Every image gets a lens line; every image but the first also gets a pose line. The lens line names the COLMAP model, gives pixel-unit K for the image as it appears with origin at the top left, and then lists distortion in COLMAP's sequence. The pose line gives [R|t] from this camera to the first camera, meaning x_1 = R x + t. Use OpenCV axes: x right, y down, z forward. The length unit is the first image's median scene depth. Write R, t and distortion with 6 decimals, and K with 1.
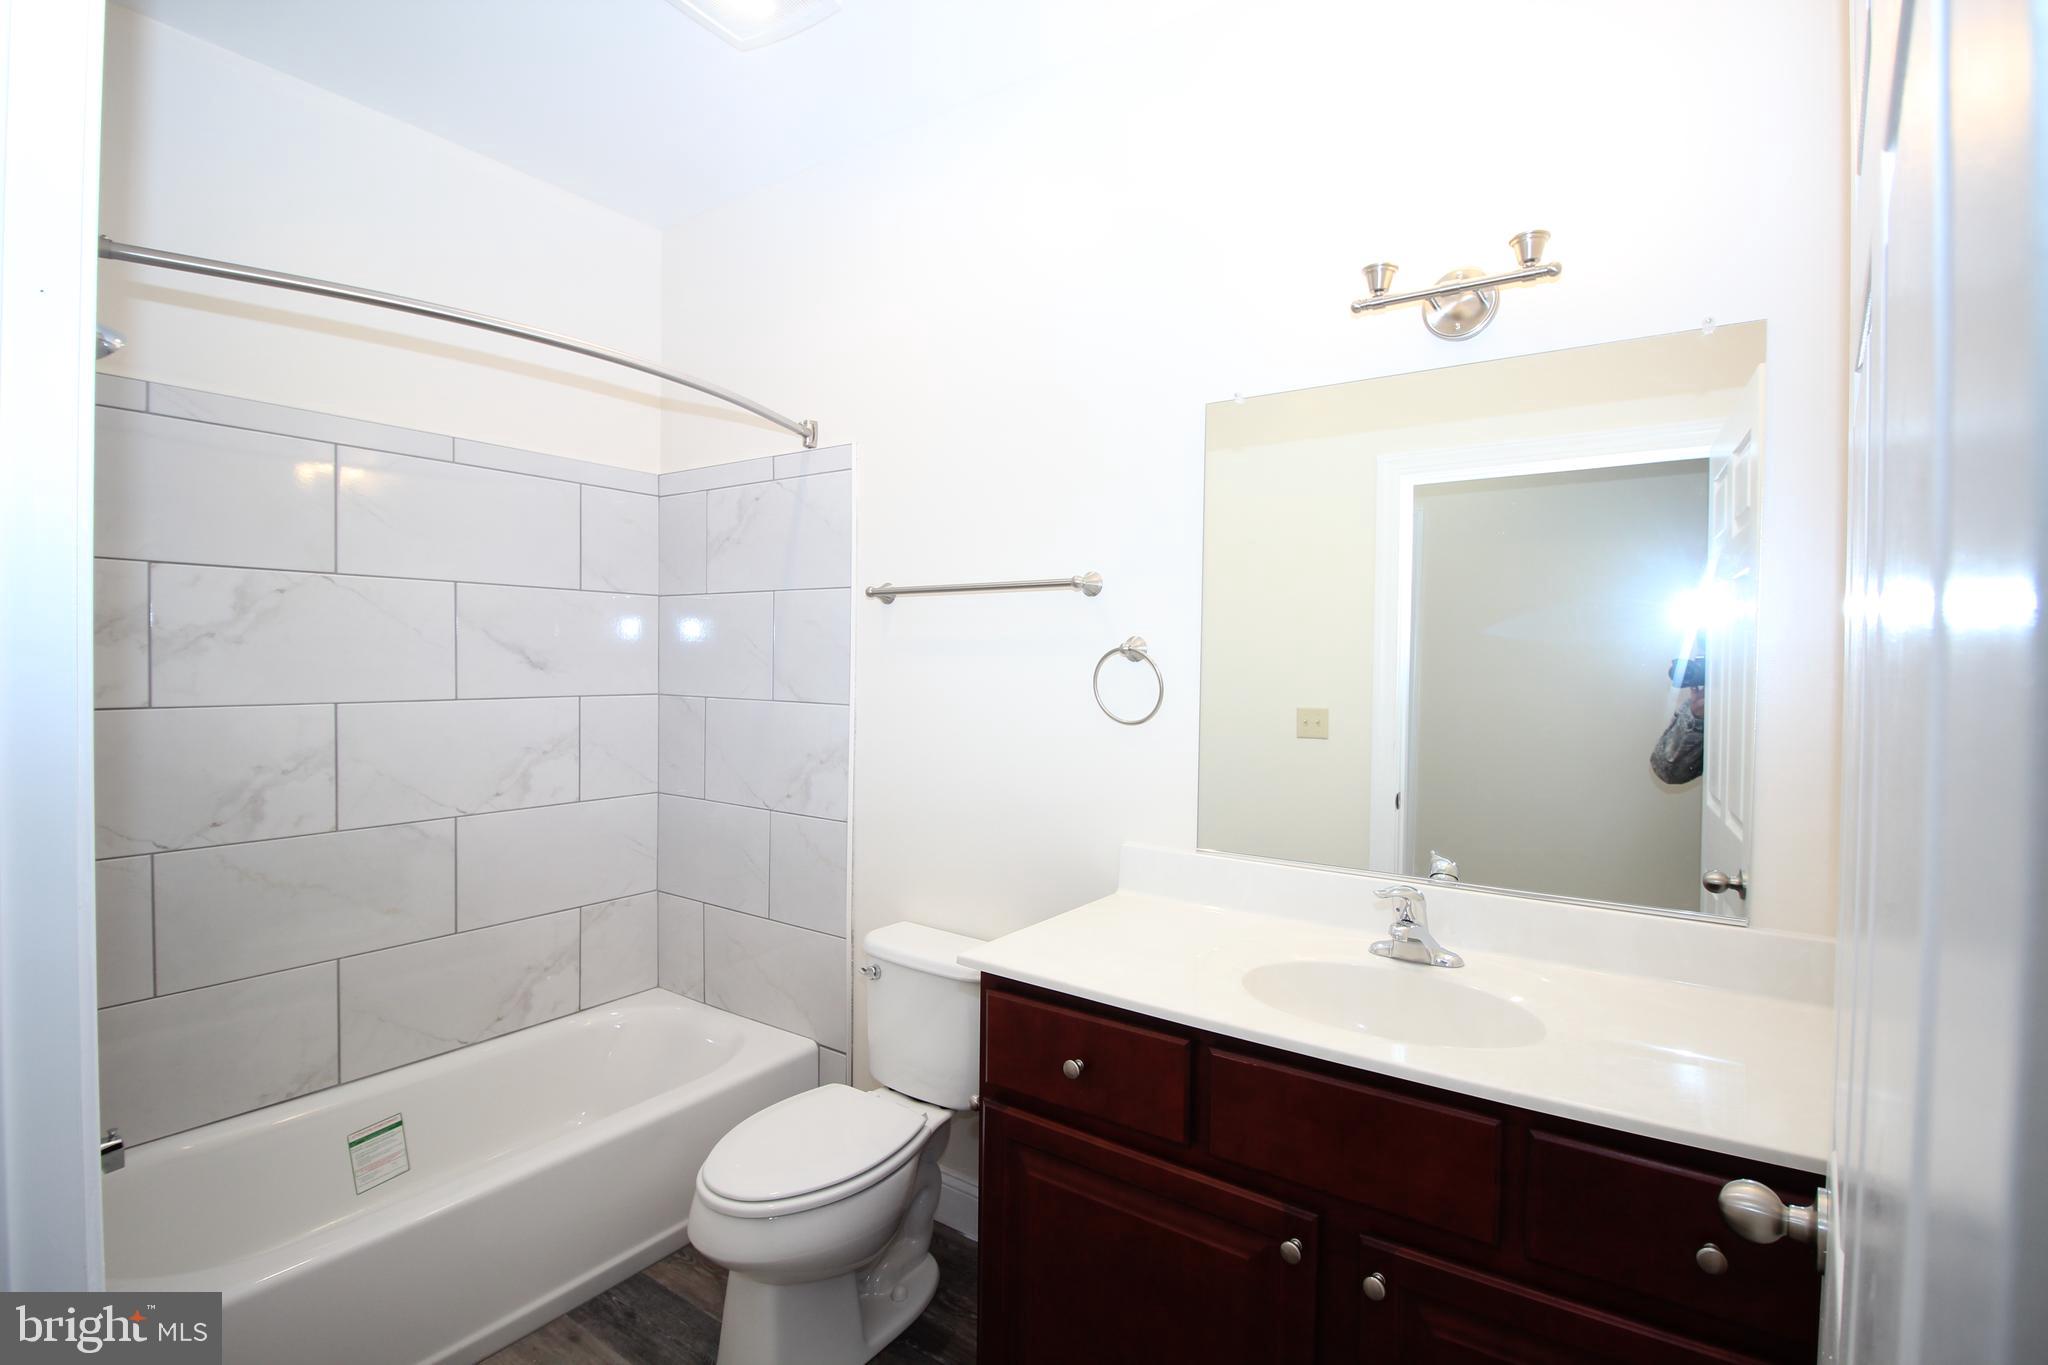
lens RADIAL K [[953.5, 0, 1032.1], [0, 953.5, 675.0], [0, 0, 1]] dist [-0.007648, -0.008179]
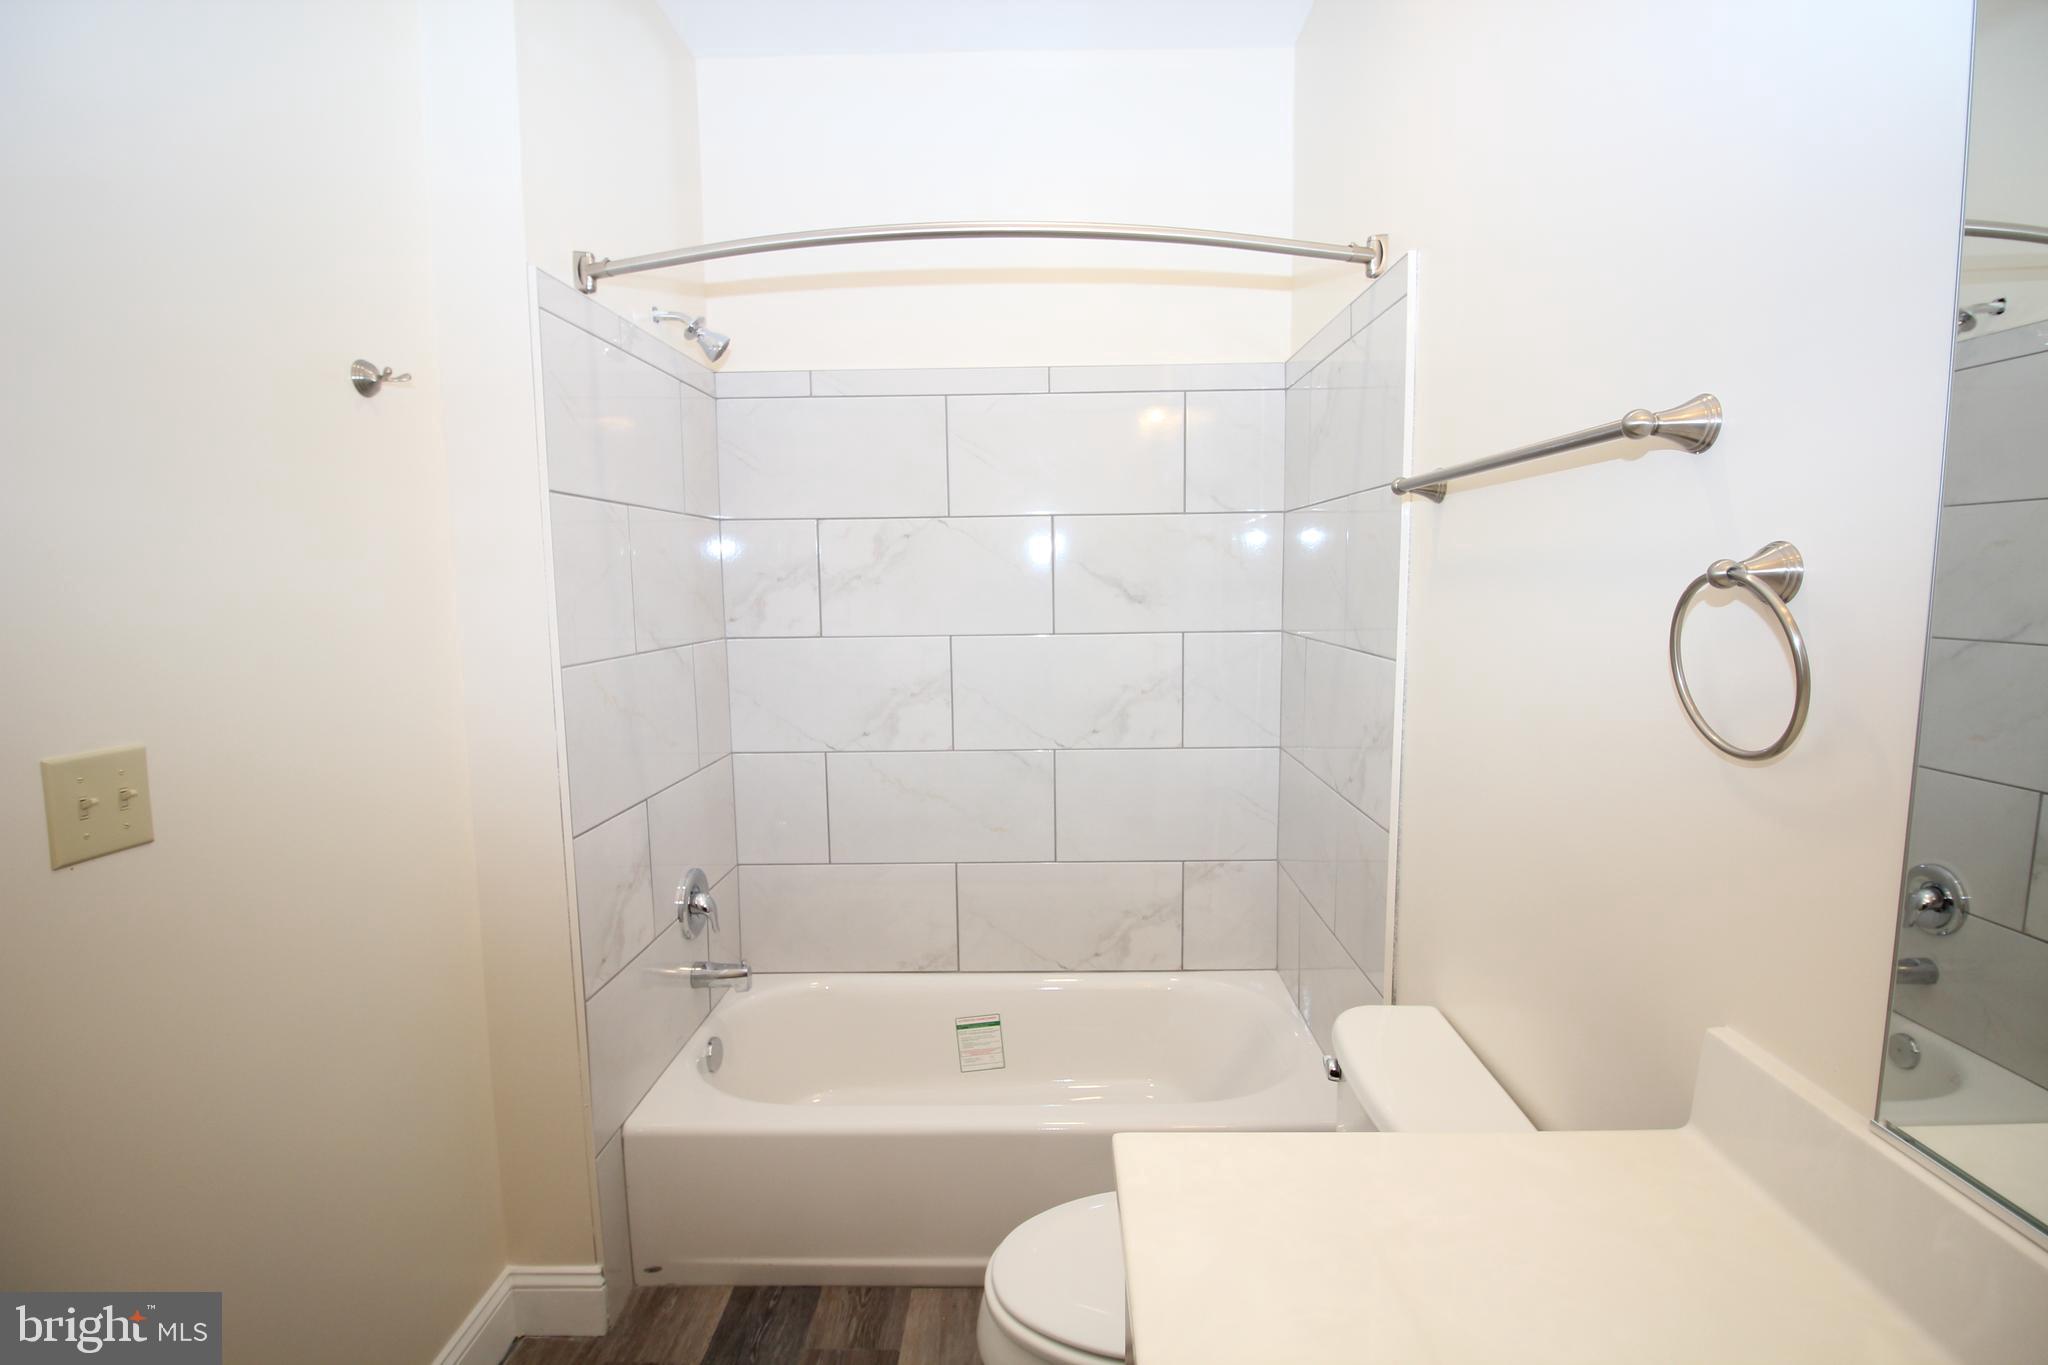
lens RADIAL K [[953.5, 0, 1022.1], [0, 953.5, 676.9], [0, 0, 1]] dist [-0.007648, -0.008179]
pose [[0.546677, 0.069169, -0.834482, 0.225494], [0.006776, 0.996184, 0.087011, -0.017225], [0.837316, -0.053221, 0.544122, 0.432809]]
